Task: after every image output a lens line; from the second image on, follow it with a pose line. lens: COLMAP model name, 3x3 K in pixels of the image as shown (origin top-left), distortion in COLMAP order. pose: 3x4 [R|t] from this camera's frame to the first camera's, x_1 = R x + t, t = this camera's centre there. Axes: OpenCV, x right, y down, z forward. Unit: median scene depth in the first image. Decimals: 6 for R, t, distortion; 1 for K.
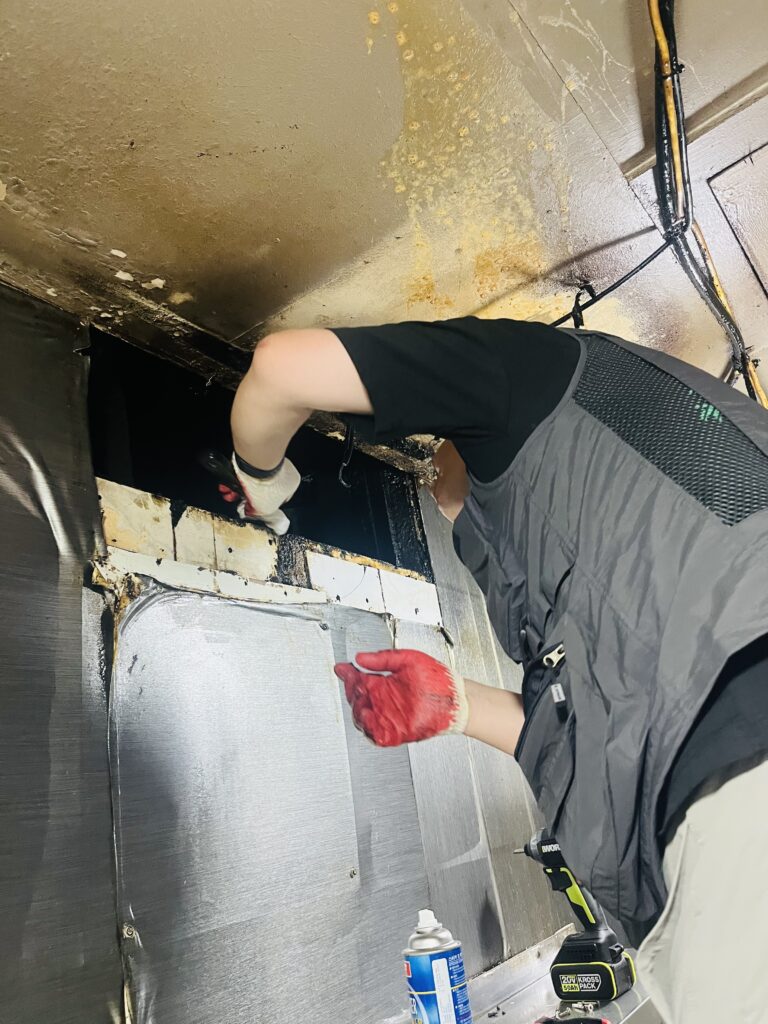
lens RADIAL K [[772.5, 0, 393.7], [0, 772.5, 514.2], [0, 0, 1]] dist [0.008886, -0.003384]
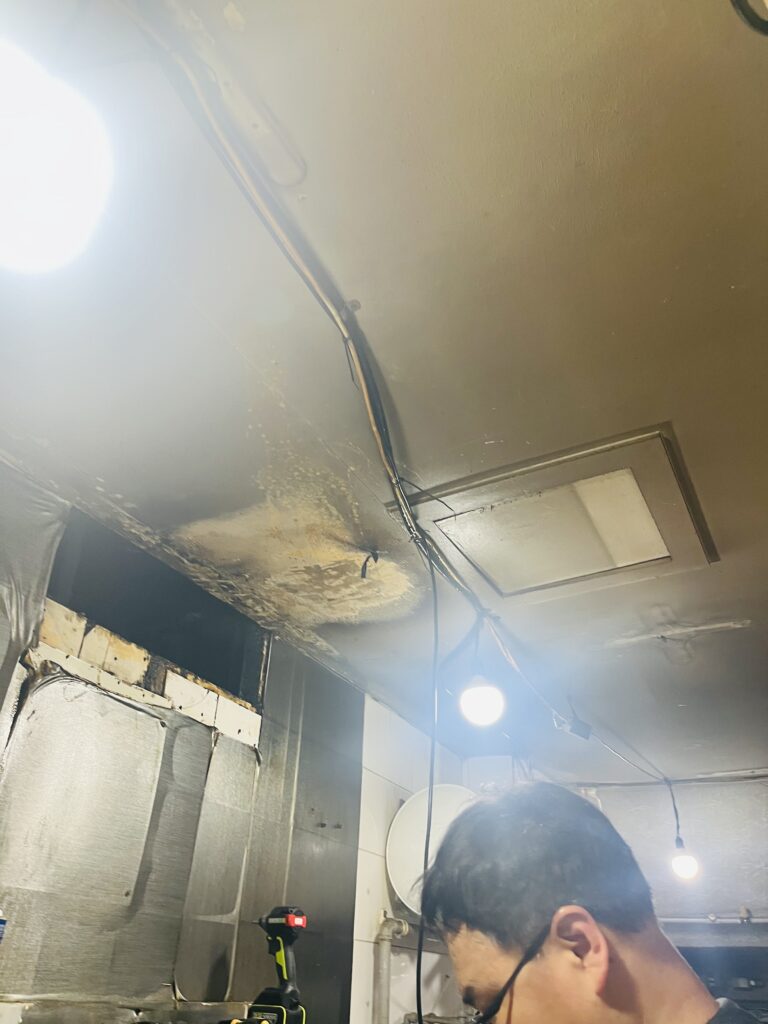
lens RADIAL K [[770.4, 0, 383.6], [0, 770.4, 501.0], [0, 0, 1]] dist [0.057437, -0.097808]
pose [[0.968579, 0.248159, 0.016504, 0.228822], [-0.240408, 0.951195, -0.193471, -0.092635], [-0.063710, 0.183425, 0.980967, -0.692396]]
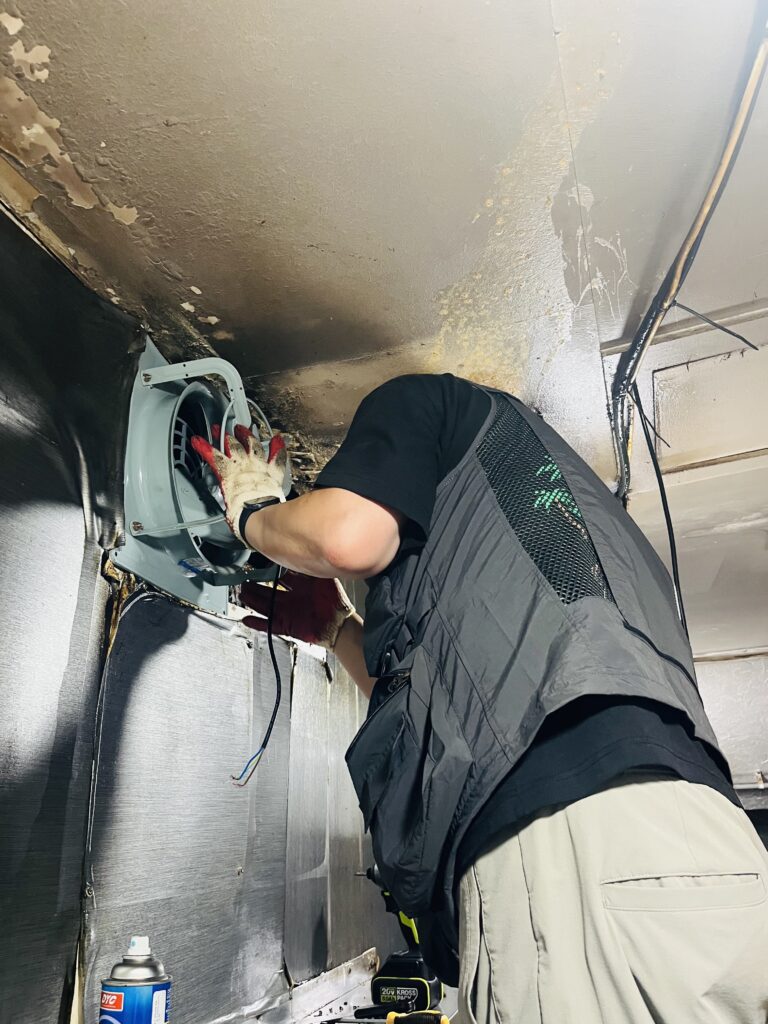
lens RADIAL K [[763.2, 0, 382.2], [0, 763.2, 502.5], [0, 0, 1]] dist [-0.005581, 0.001279]
pose [[0.944387, 0.238849, 0.226018, -0.247786], [-0.224730, 0.970560, -0.086654, 0.001388], [-0.240062, 0.031041, 0.970261, -0.128649]]
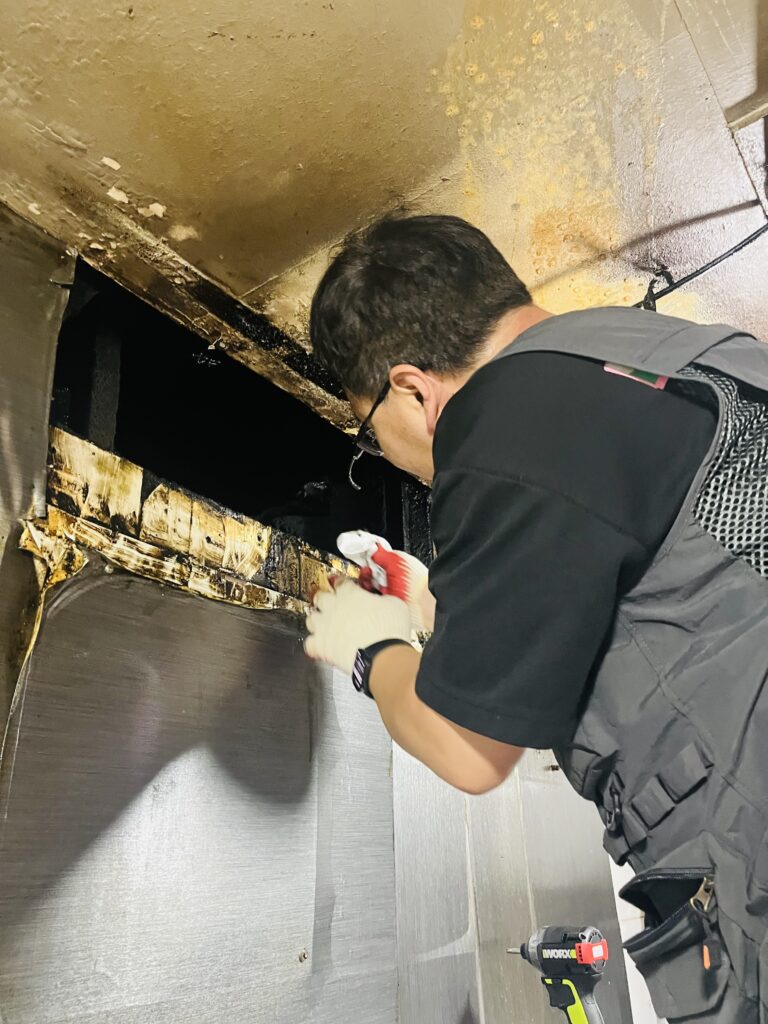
lens RADIAL K [[770.4, 0, 383.6], [0, 770.4, 501.0], [0, 0, 1]] dist [0.057437, -0.097808]
pose [[0.992292, 0.110388, -0.056309, 0.024201], [-0.114258, 0.990919, -0.070879, 0.048171], [0.047974, 0.076766, 0.995894, 0.179708]]
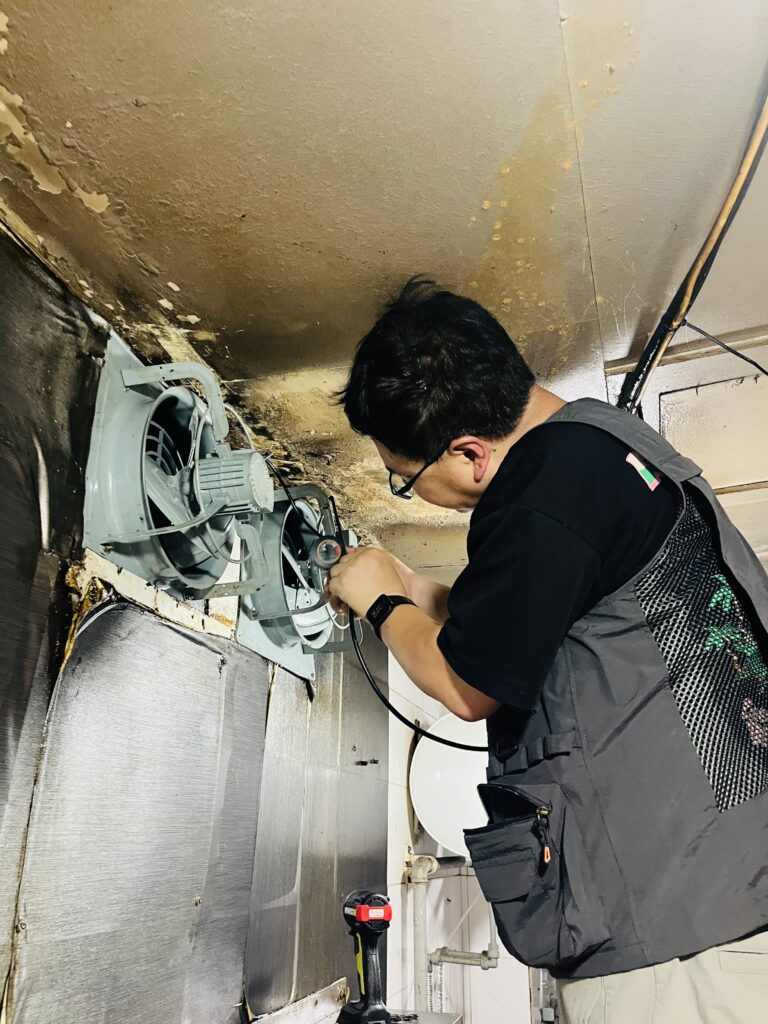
lens RADIAL K [[765.6, 0, 384.0], [0, 765.6, 512.0], [0, 0, 1]] dist [0.007593, -0.028462]
pose [[0.934609, 0.281757, 0.217067, -0.203097], [-0.270527, 0.959344, -0.080460, -0.028655], [-0.230912, 0.016476, 0.972835, -0.080281]]
